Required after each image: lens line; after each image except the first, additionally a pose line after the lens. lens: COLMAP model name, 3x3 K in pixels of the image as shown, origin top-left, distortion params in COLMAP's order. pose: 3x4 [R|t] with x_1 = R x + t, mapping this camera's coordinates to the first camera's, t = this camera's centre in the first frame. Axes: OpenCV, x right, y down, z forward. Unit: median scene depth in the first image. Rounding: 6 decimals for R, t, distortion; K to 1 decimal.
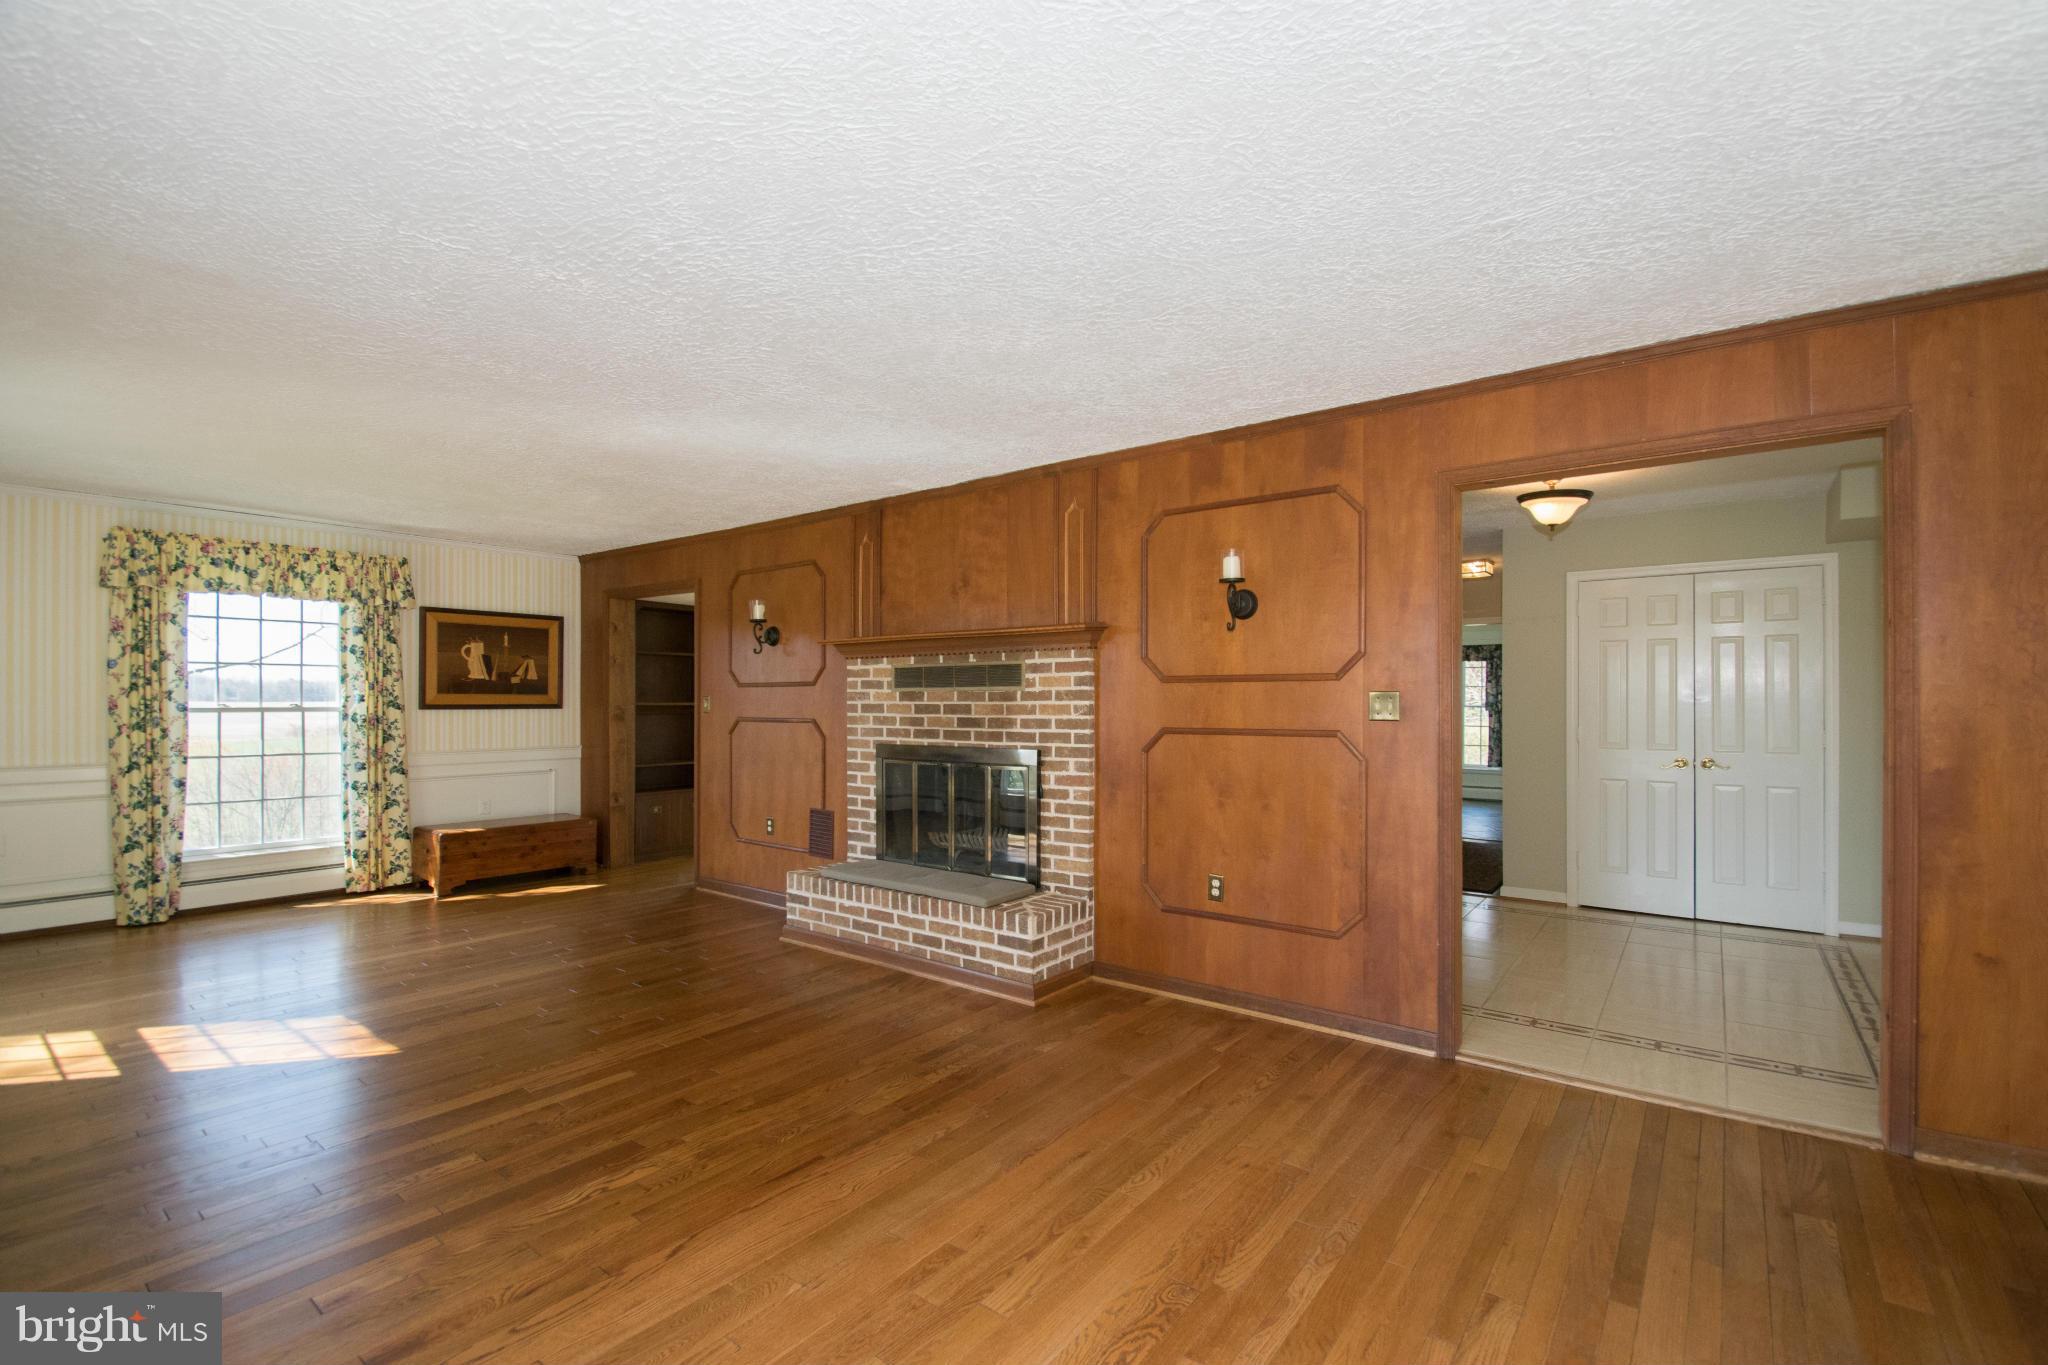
lens RADIAL K [[905.0, 0, 1014.5], [0, 905.0, 693.5], [0, 0, 1]] dist [0.002350, -0.008546]
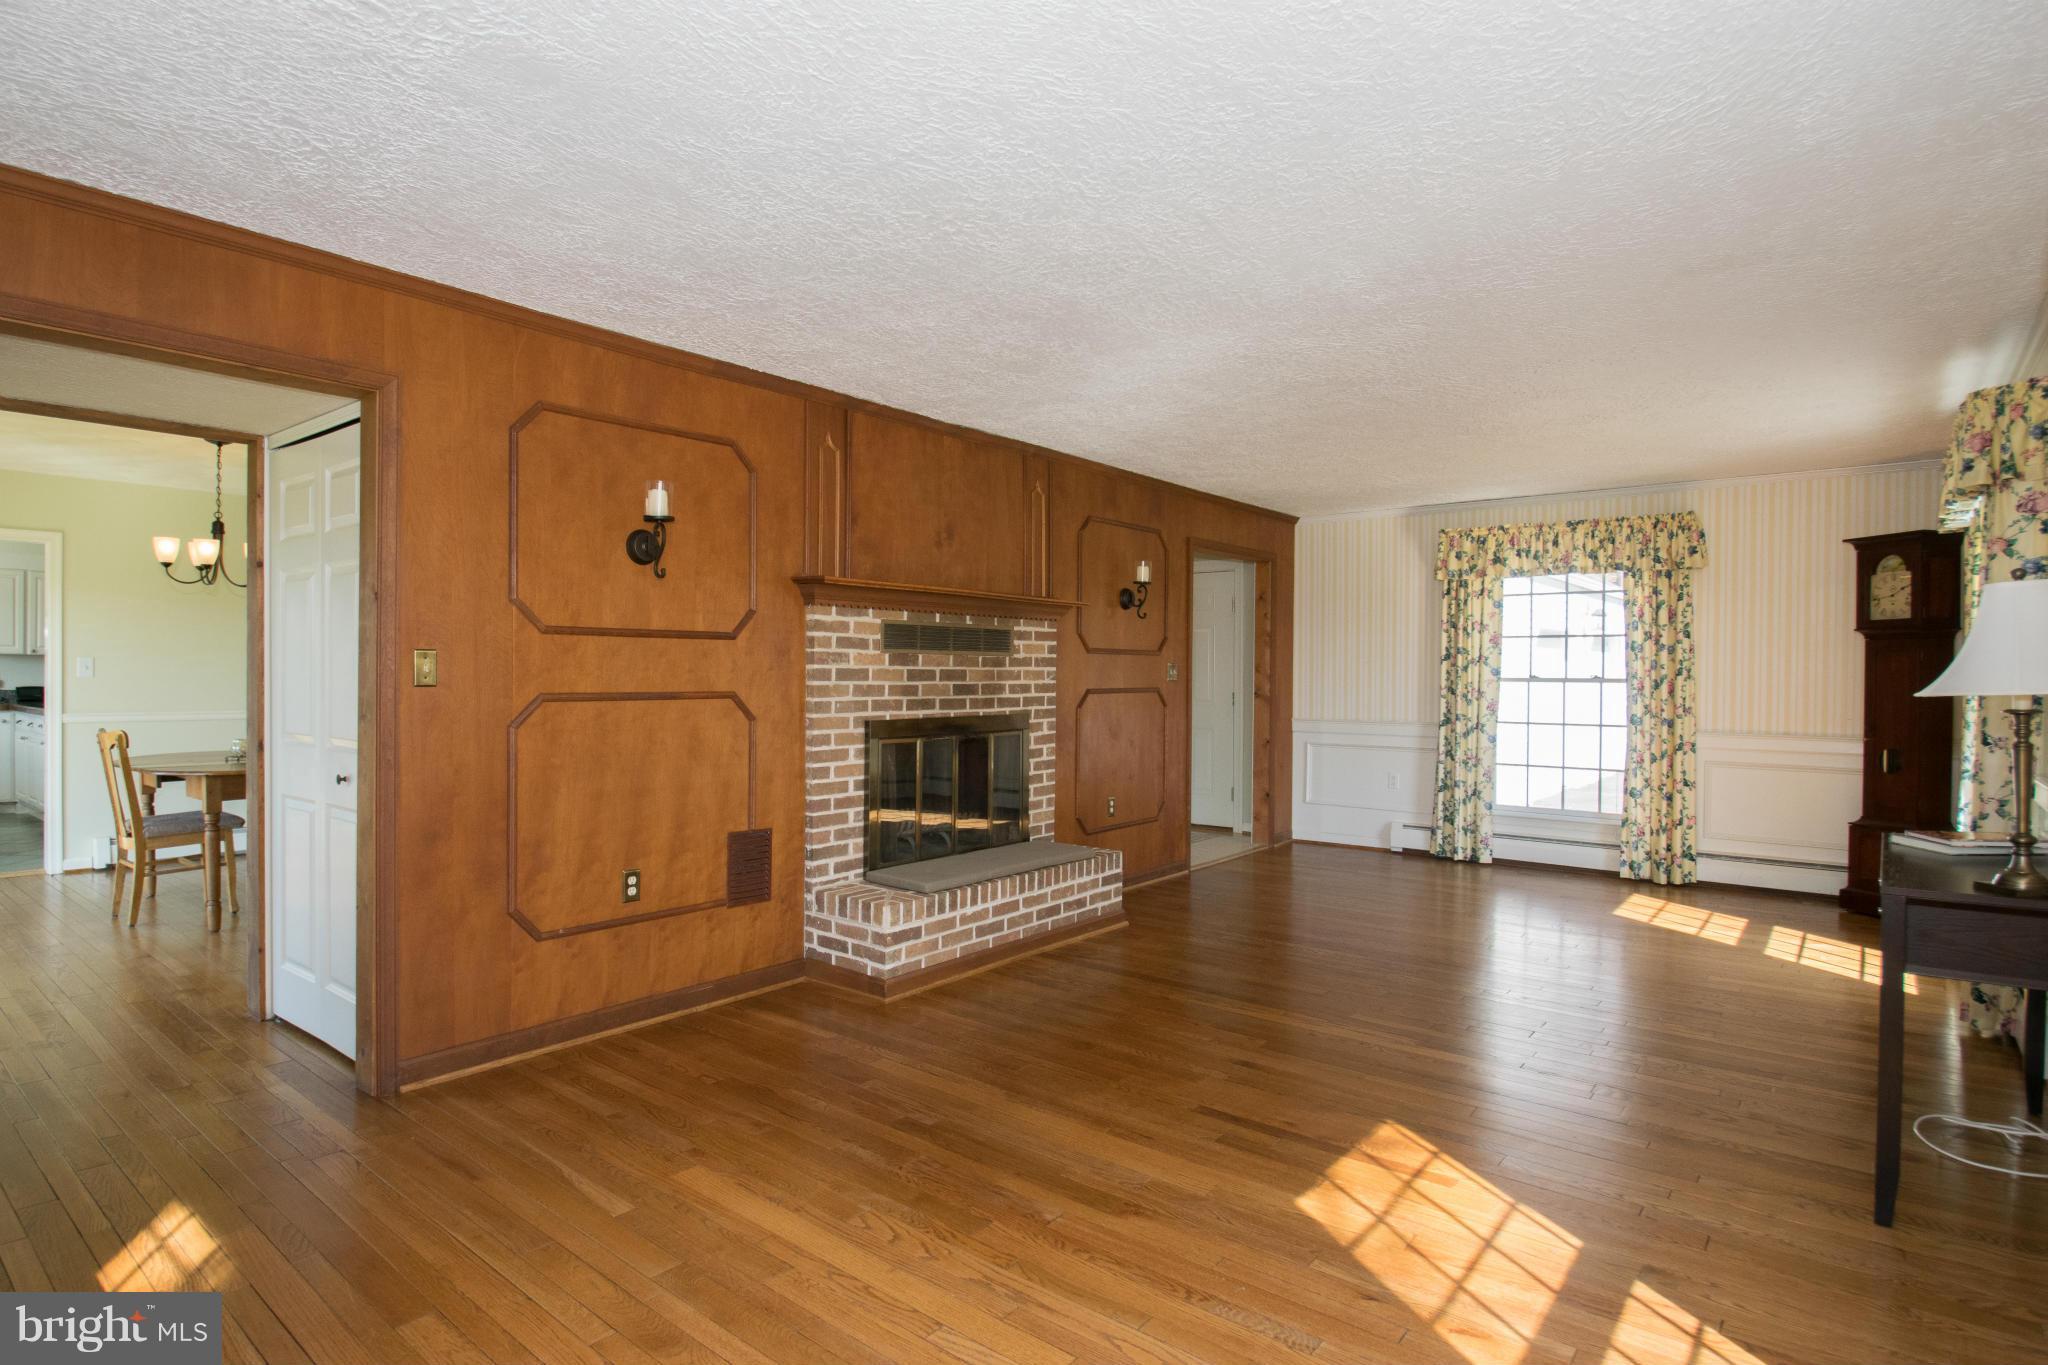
lens RADIAL K [[1050.5, 0, 1024.0], [0, 1050.5, 682.5], [0, 0, 1]] dist [0.001178, 0.000020]
pose [[0.022971, -0.009942, 0.999687, -1.090843], [-0.015150, 0.999832, 0.010291, 0.012567], [-0.999621, -0.015381, 0.022817, 0.893162]]
